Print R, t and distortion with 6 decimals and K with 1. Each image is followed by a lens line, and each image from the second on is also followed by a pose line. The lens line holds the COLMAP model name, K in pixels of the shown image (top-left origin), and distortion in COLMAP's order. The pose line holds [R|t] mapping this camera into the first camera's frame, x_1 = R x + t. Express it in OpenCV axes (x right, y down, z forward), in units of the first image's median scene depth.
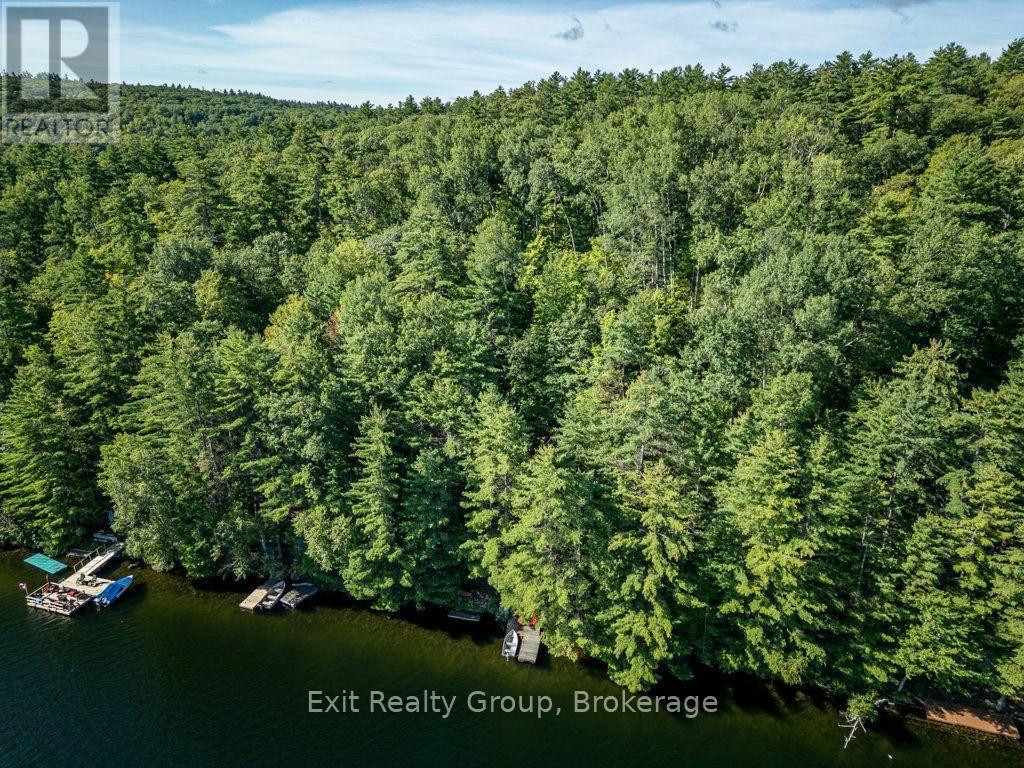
lens RADIAL K [[734.3, 0, 512.0], [0, 734.3, 384.0], [0, 0, 1]] dist [0.044505, 0.000362]
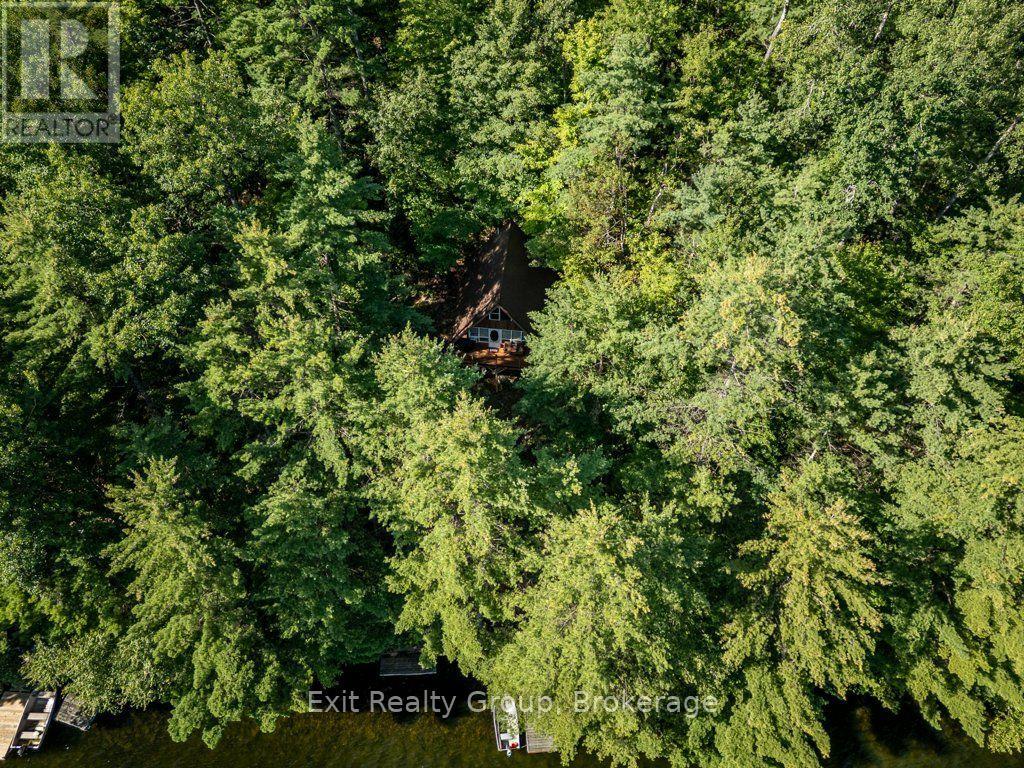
lens RADIAL K [[856.7, 0, 512.0], [0, 856.7, 384.0], [0, 0, 1]] dist [0.004007, 0.004893]
pose [[0.966507, -0.195618, 0.166124, -0.052149], [0.094650, 0.873374, 0.477766, -0.181495], [-0.238548, -0.446040, 0.862637, 0.498527]]
